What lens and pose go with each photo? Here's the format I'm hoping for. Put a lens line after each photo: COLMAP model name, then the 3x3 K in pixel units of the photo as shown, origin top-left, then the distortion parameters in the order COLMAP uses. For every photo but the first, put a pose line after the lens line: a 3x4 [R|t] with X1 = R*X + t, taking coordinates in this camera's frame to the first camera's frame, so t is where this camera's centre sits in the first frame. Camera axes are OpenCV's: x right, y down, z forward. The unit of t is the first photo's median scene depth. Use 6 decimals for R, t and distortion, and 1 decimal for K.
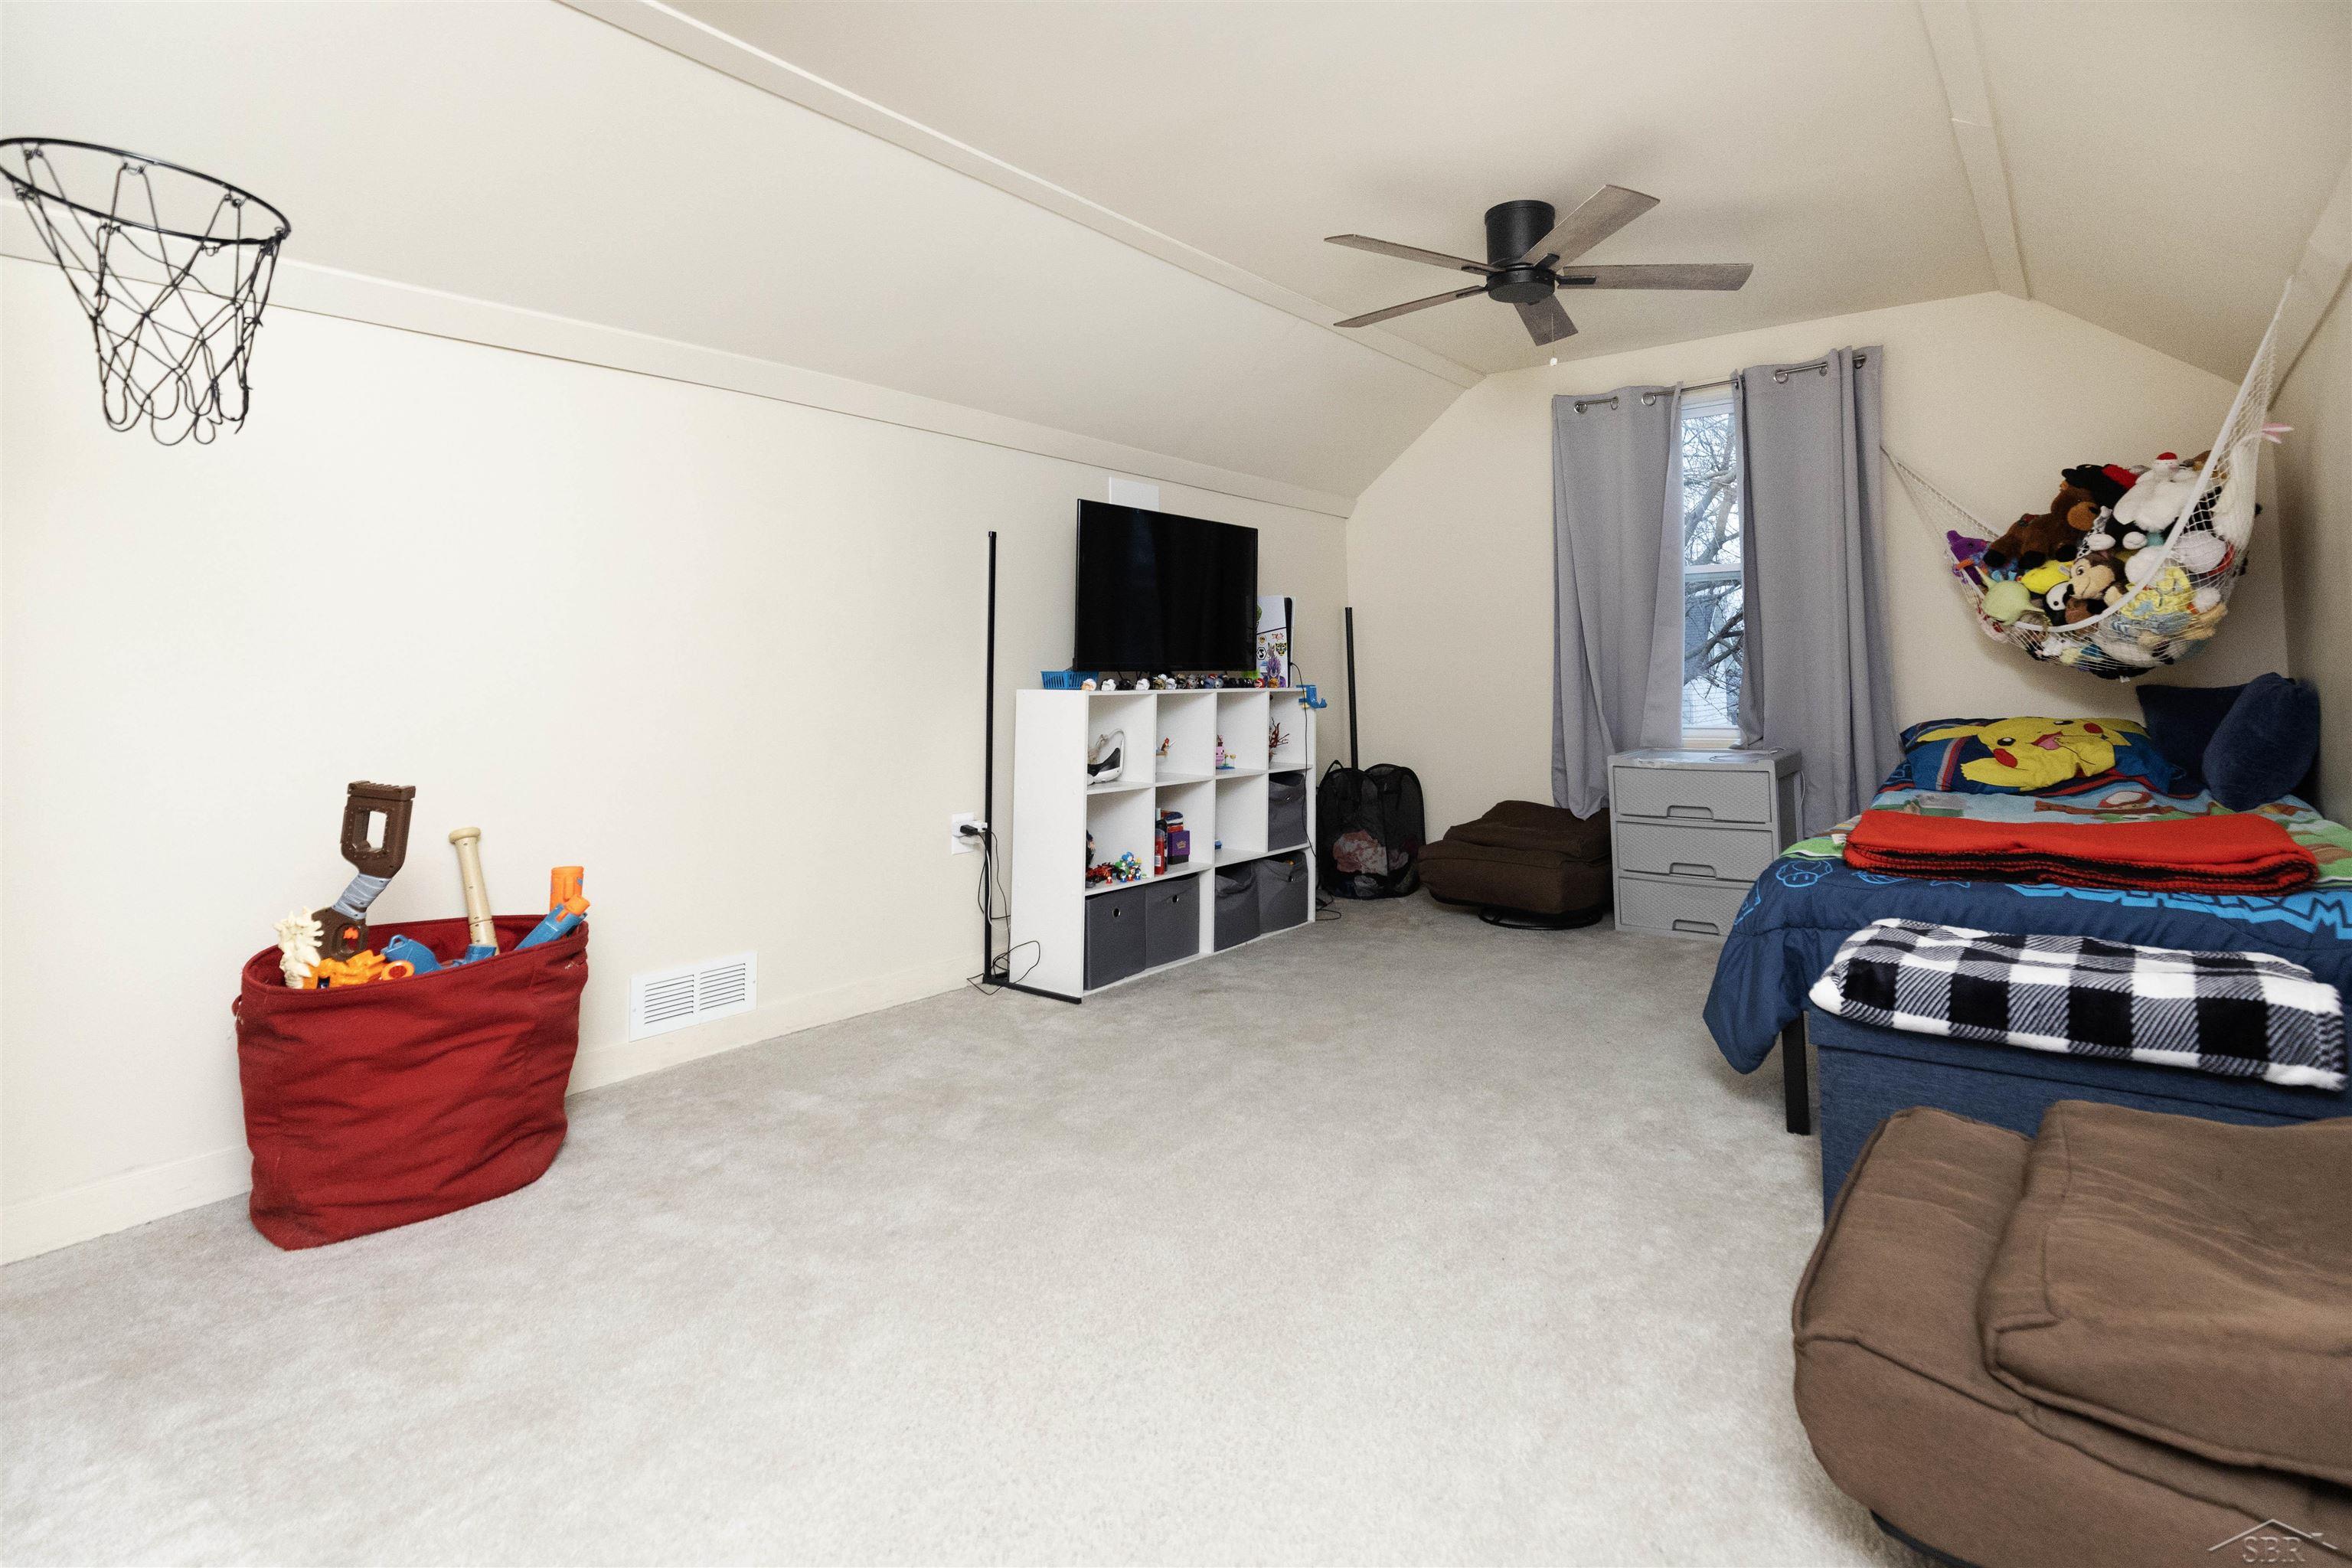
lens RADIAL K [[1077.3, 0, 1176.8], [0, 1077.3, 605.7], [0, 0, 1]] dist [0.004705, -0.000603]
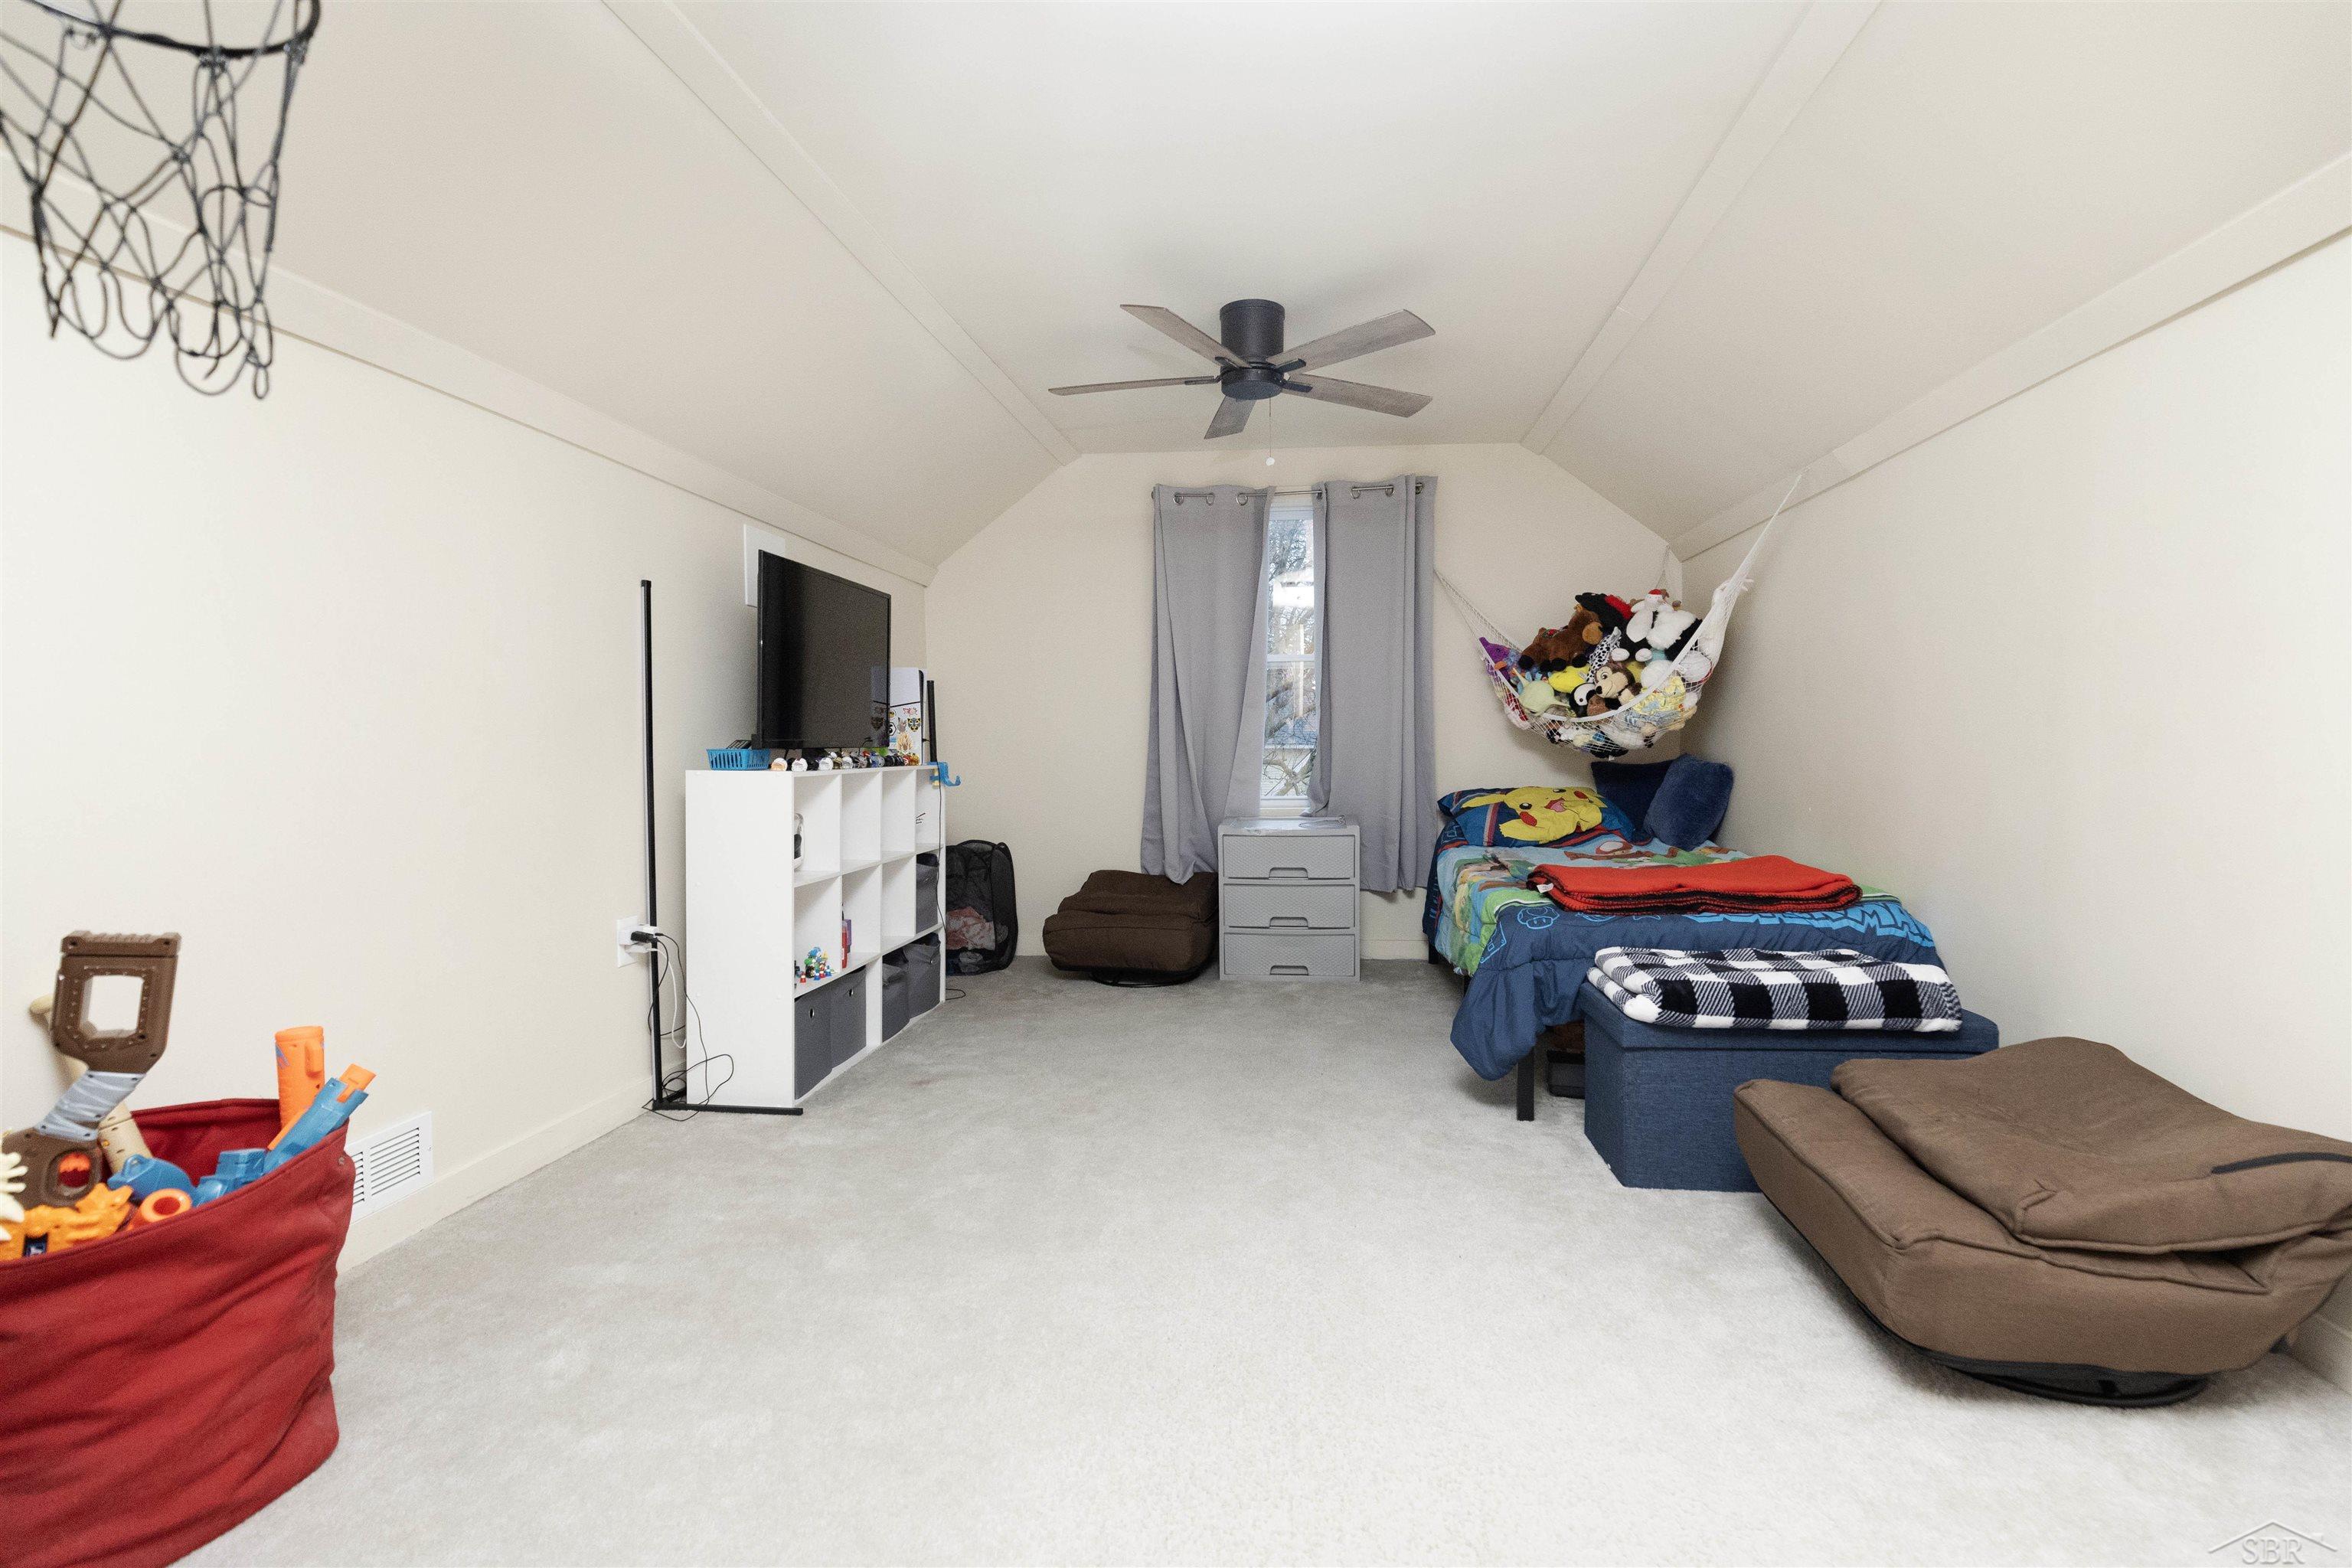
lens RADIAL K [[1087.9, 0, 1176.0], [0, 1087.9, 784.0], [0, 0, 1]] dist [0.002757, -0.000129]
pose [[0.884509, -0.011942, 0.466371, -0.223140], [-0.033627, 0.995440, 0.089266, -0.002072], [-0.465310, -0.094639, 0.880074, 0.063107]]
